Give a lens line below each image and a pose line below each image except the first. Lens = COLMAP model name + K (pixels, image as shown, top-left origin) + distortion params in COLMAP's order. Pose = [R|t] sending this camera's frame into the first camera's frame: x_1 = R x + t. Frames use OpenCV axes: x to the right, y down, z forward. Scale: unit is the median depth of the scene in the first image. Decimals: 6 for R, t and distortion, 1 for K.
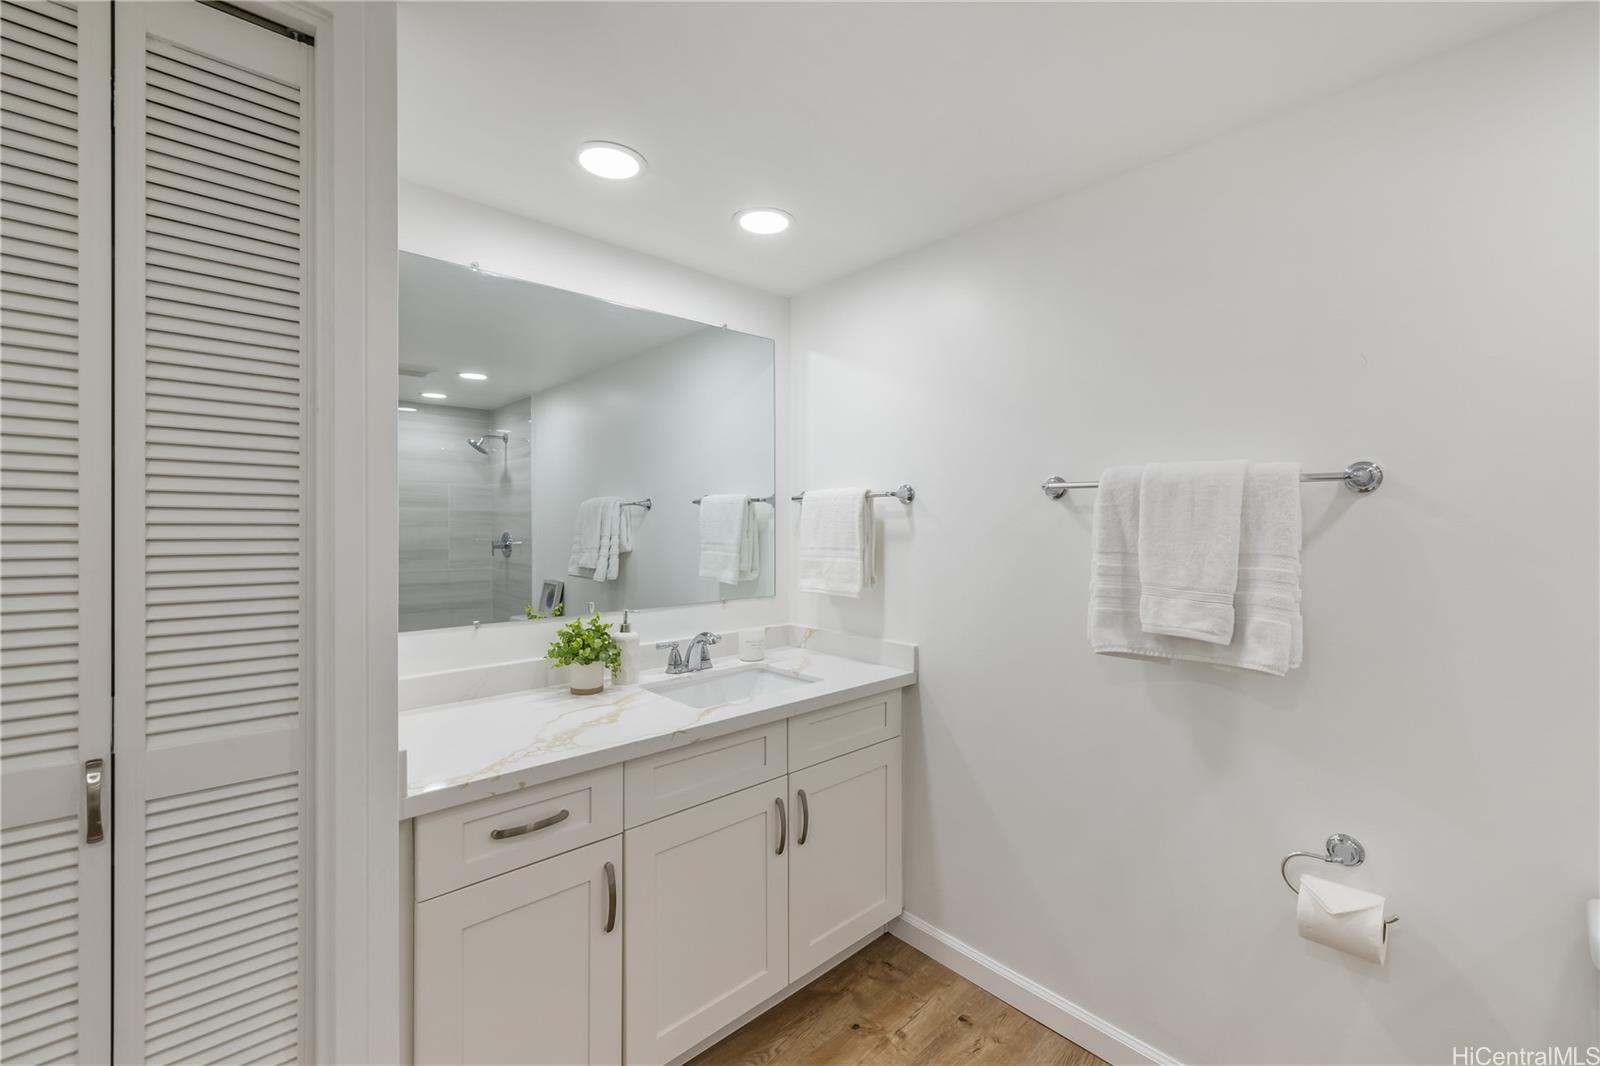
lens RADIAL K [[675.2, 0, 804.8], [0, 675.2, 523.3], [0, 0, 1]] dist [0.000914, 0.000118]
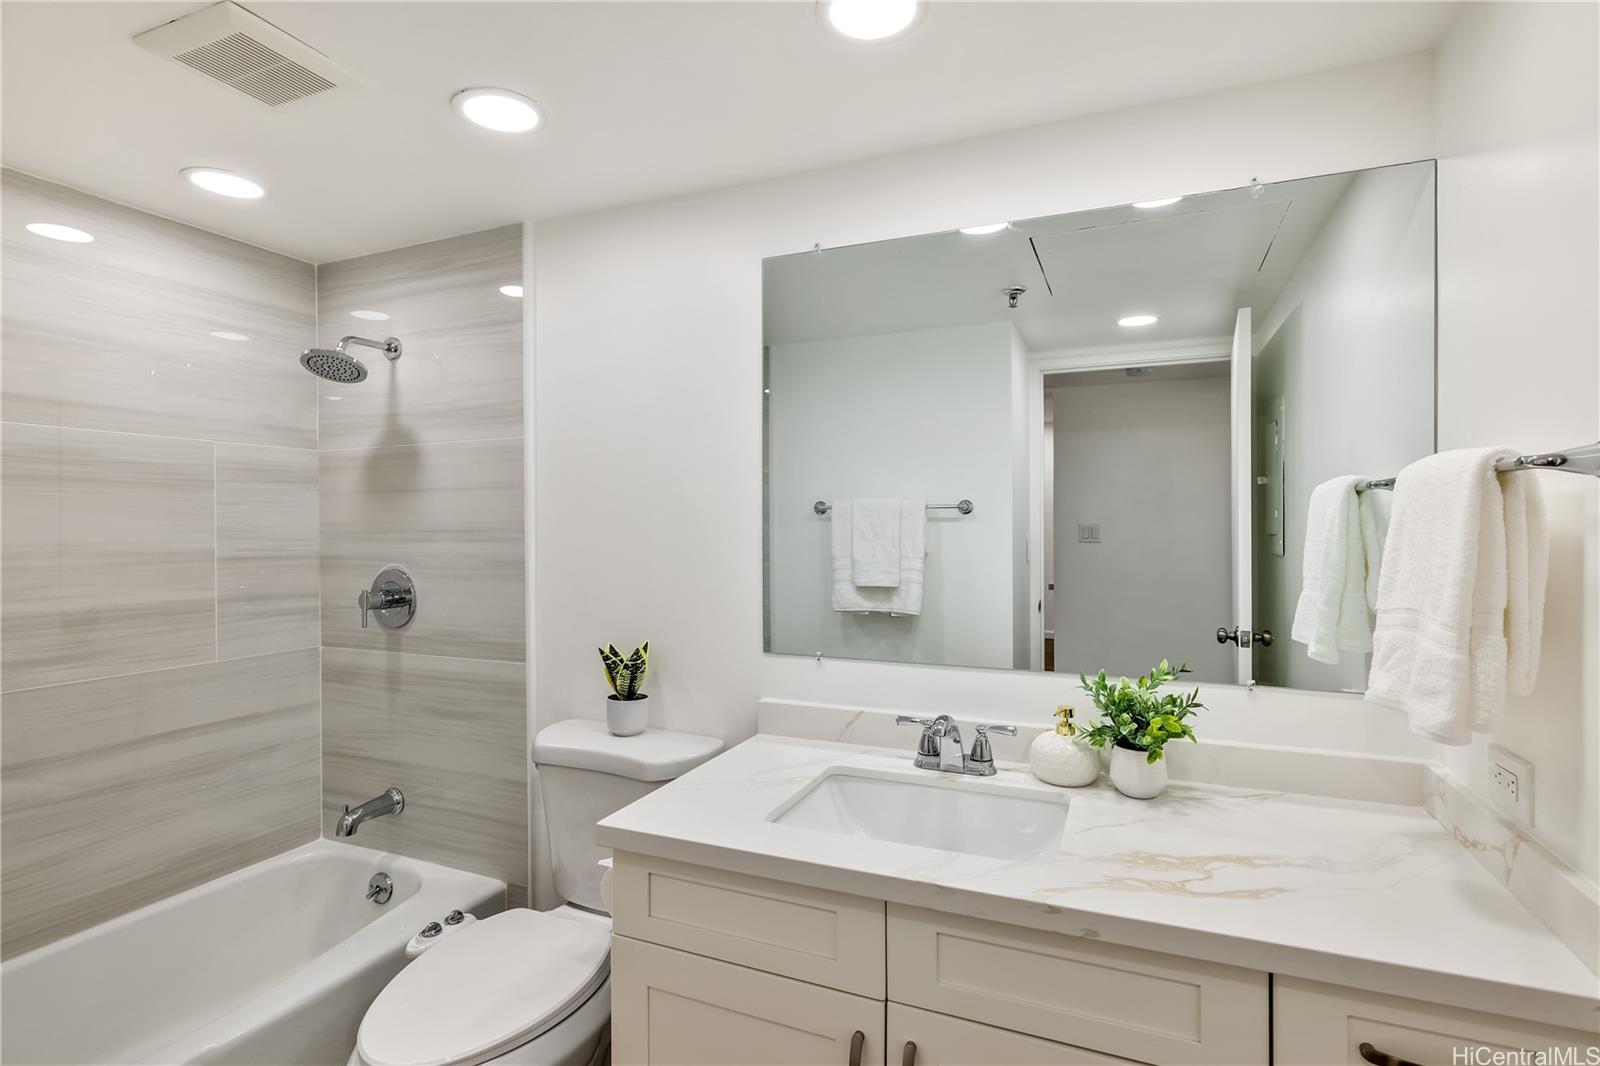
lens RADIAL K [[770.5, 0, 800.0], [0, 770.5, 533.0], [0, 0, 1]] dist [-0.001266, -0.000106]
pose [[0.405100, 0.019659, -0.914061, 0.880656], [0.004002, 0.999721, 0.023275, -0.044320], [0.914264, -0.013087, 0.404908, 1.180810]]
